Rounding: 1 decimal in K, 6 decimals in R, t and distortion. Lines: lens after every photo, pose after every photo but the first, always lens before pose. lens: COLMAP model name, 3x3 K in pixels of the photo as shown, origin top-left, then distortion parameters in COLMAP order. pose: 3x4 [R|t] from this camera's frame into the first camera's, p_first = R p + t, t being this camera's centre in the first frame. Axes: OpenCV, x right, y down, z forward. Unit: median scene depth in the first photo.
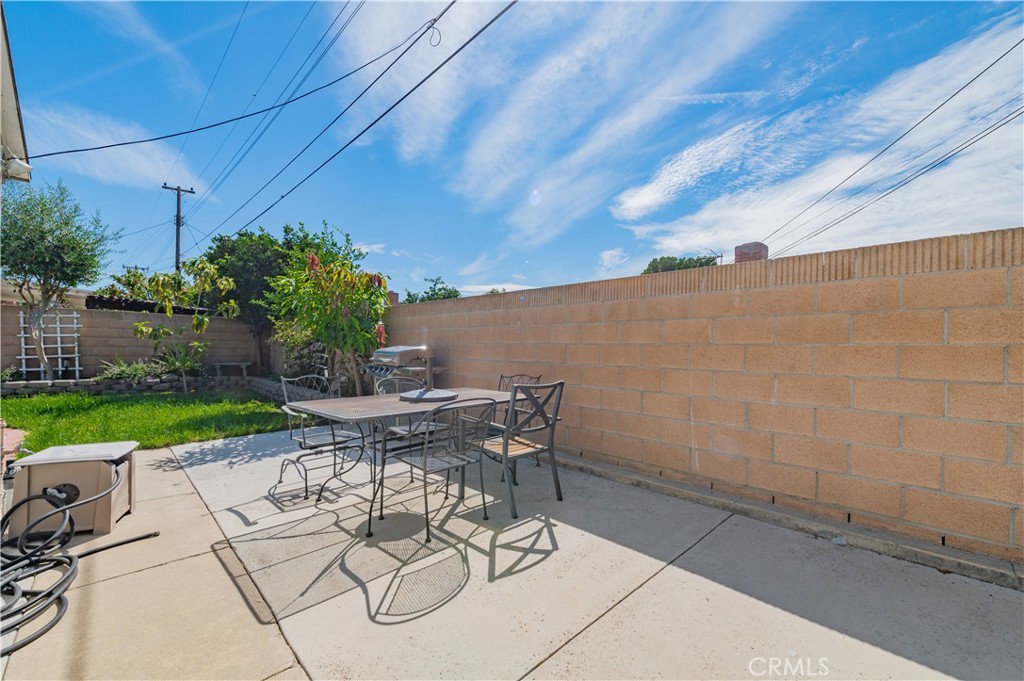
lens RADIAL K [[419.9, 0, 524.2], [0, 419.9, 342.6], [0, 0, 1]] dist [0.000727, 0.000016]
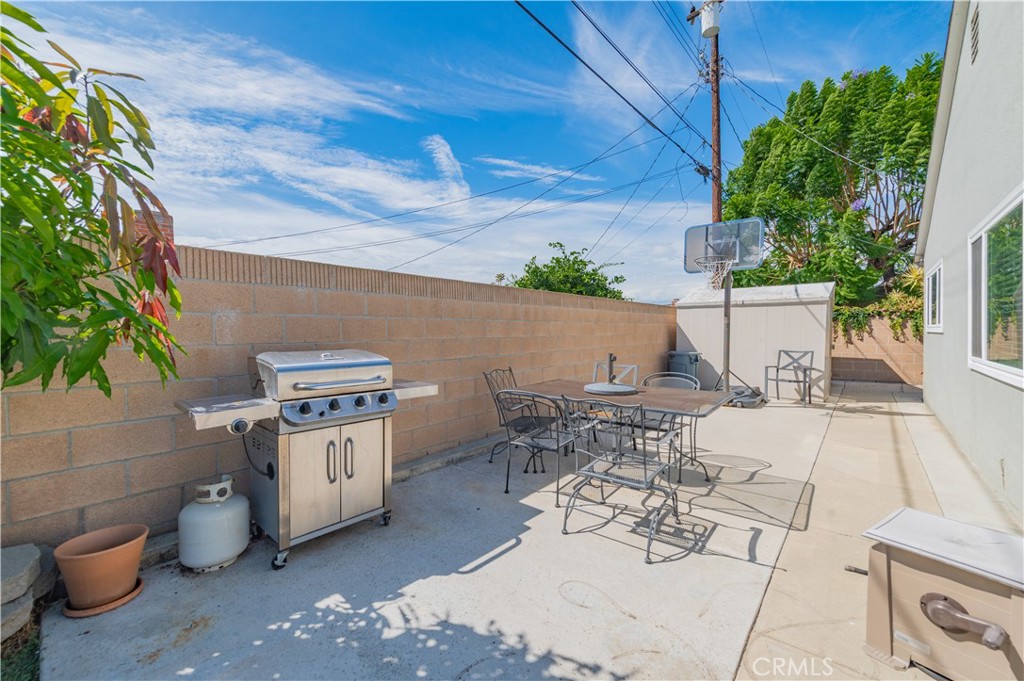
lens RADIAL K [[400.9, 0, 512.6], [0, 400.9, 341.1], [0, 0, 1]] dist [0.003235, -0.000102]
pose [[-0.069441, -0.033365, 0.997028, -1.342613], [-0.002605, 0.999443, 0.033264, -0.033834], [-0.997583, -0.000287, -0.069489, 1.432149]]
